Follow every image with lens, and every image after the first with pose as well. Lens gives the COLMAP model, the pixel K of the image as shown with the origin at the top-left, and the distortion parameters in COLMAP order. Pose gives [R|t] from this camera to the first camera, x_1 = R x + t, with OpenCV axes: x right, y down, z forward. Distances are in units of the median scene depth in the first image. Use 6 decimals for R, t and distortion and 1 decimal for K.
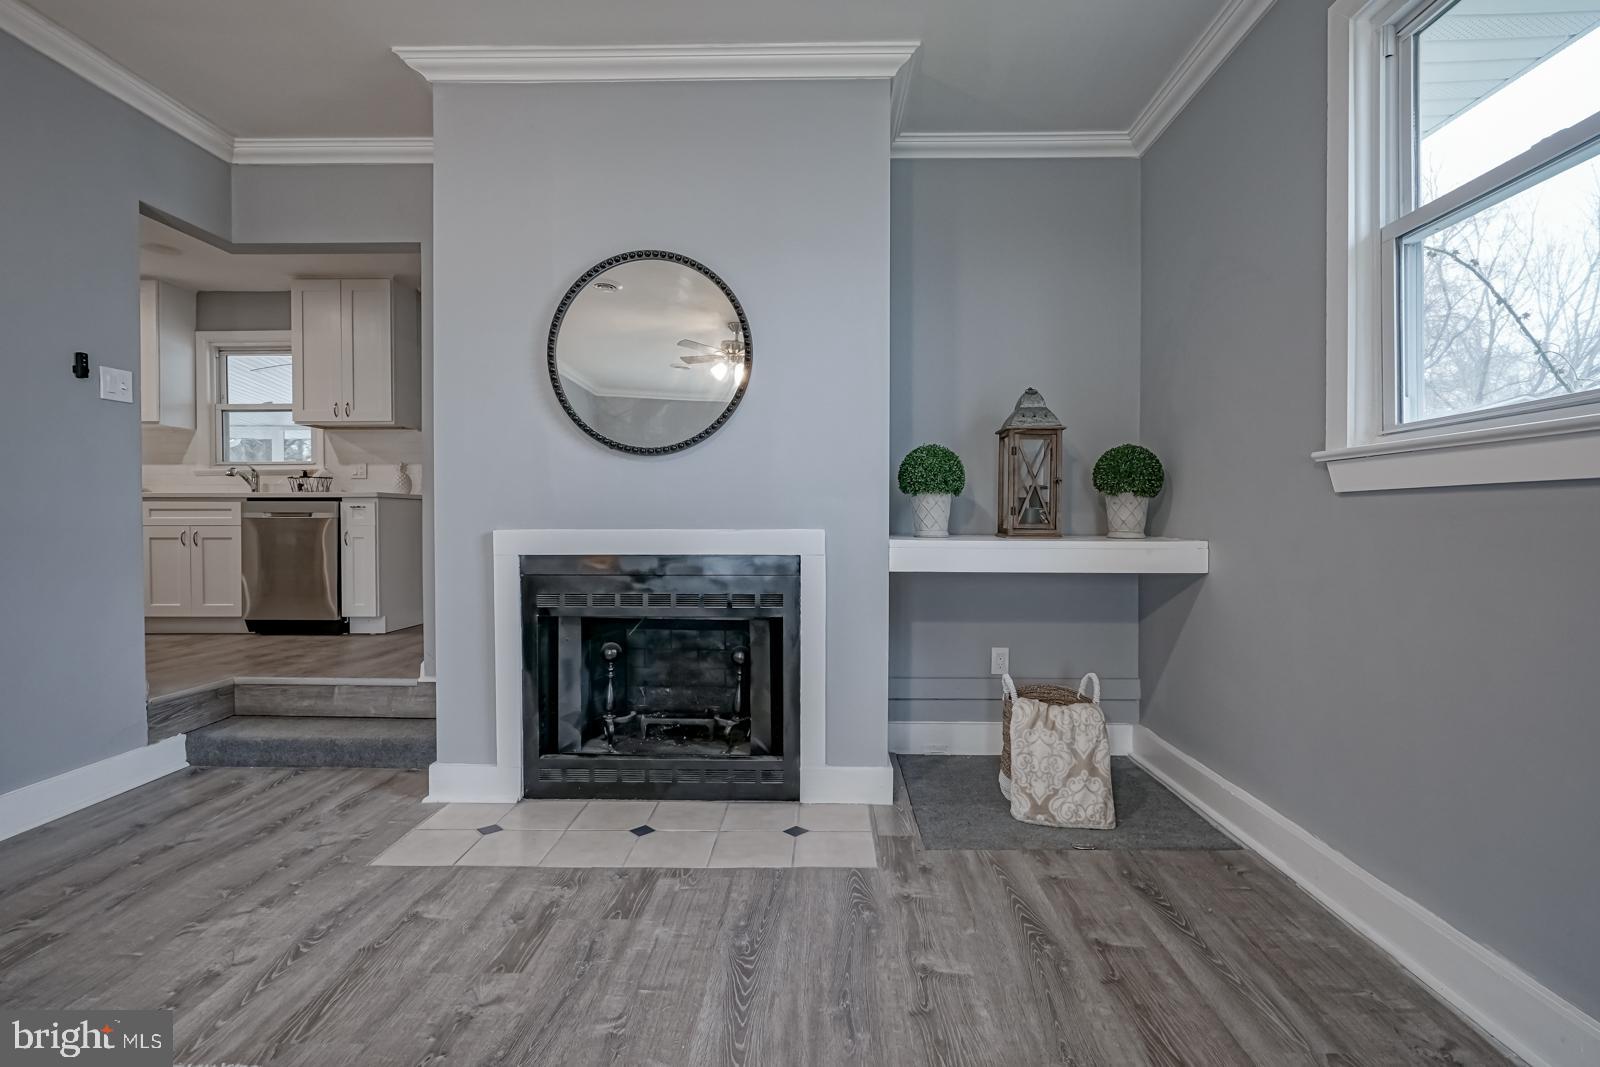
lens RADIAL K [[742.1, 0, 810.2], [0, 742.1, 521.3], [0, 0, 1]] dist [-0.002648, 0.001805]
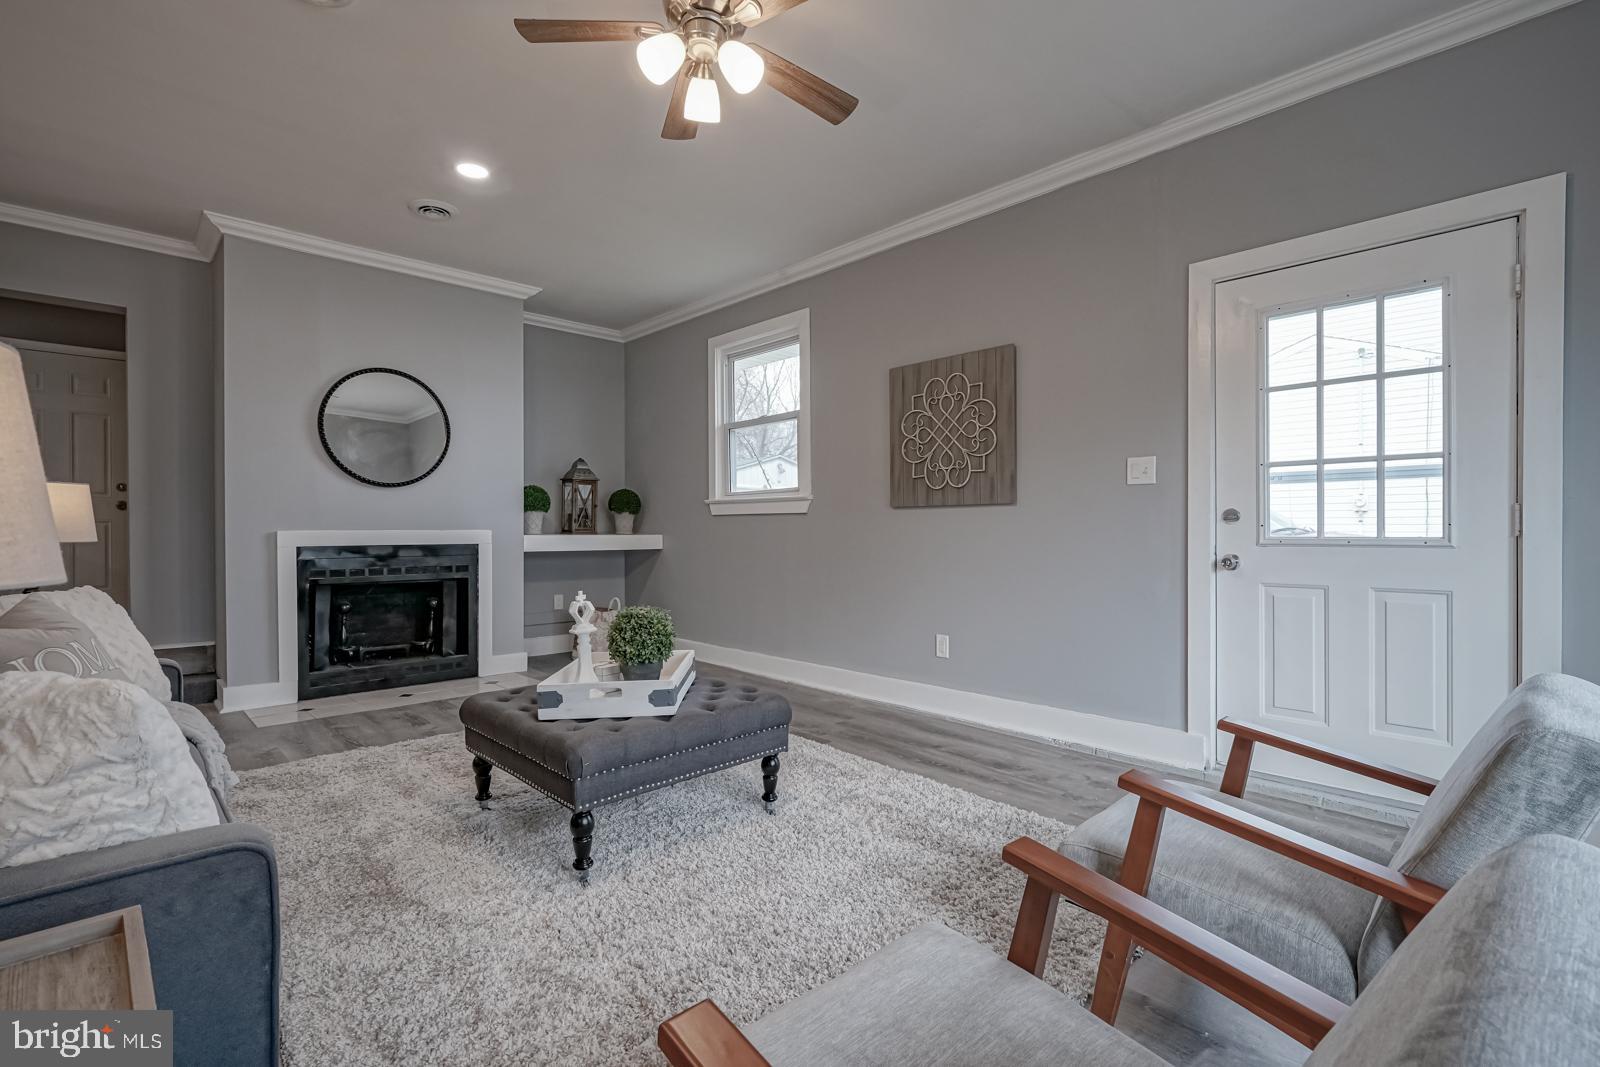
lens RADIAL K [[742.1, 0, 797.8], [0, 742.1, 526.2], [0, 0, 1]] dist [-0.002648, 0.001805]
pose [[0.716970, -0.000861, 0.697104, -0.715869], [0.004362, 0.999985, -0.003252, 0.010480], [-0.697091, 0.005372, 0.716963, -0.874118]]
